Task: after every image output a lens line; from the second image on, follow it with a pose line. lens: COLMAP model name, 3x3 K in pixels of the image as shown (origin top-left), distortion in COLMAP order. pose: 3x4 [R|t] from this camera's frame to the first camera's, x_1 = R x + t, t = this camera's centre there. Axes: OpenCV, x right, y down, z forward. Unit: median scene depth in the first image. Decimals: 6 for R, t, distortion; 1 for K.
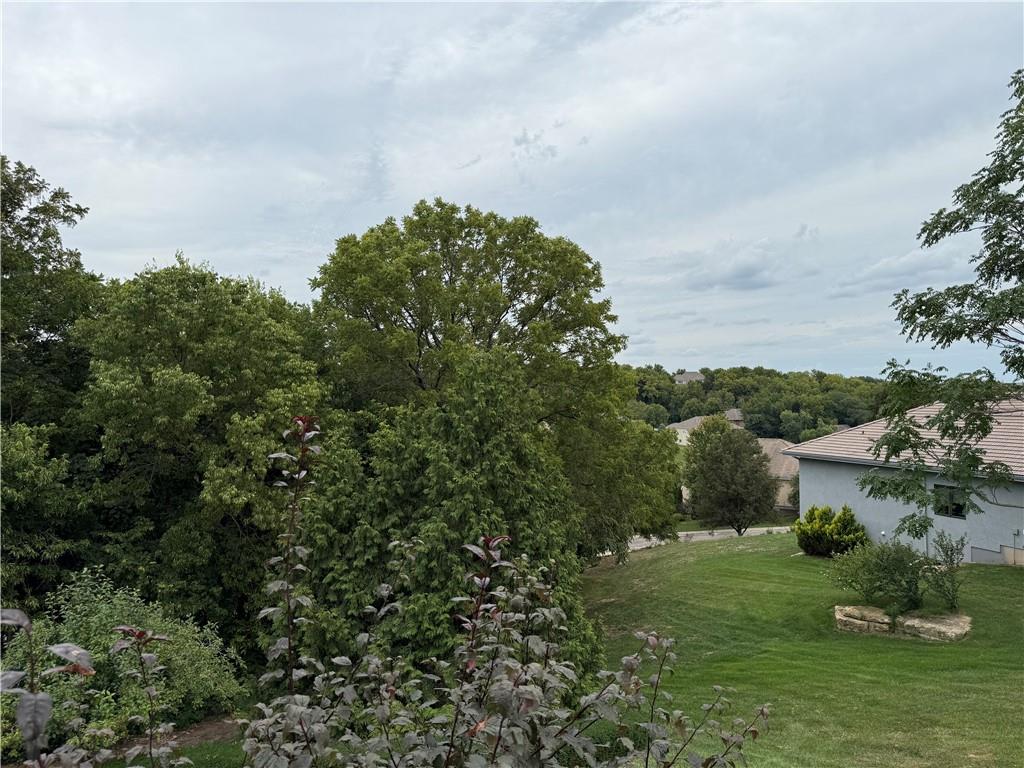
lens RADIAL K [[758.5, 0, 542.3], [0, 758.5, 384.4], [0, 0, 1]] dist [0.170012, -0.186286]
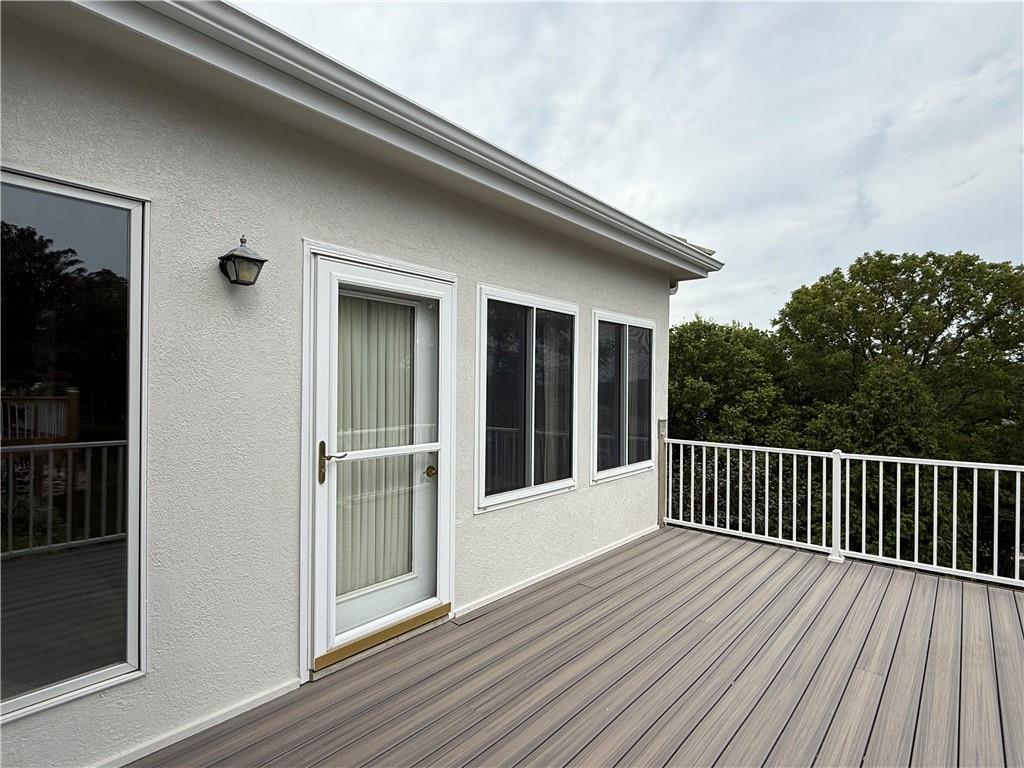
lens RADIAL K [[558.2, 0, 512.0], [0, 558.2, 384.0], [0, 0, 1]] dist [0.003683, 0.001234]
pose [[0.717143, 0.014424, -0.696777, 0.114220], [-0.009925, 0.999896, 0.010484, -0.014368], [0.696855, -0.000603, 0.717212, -0.194136]]
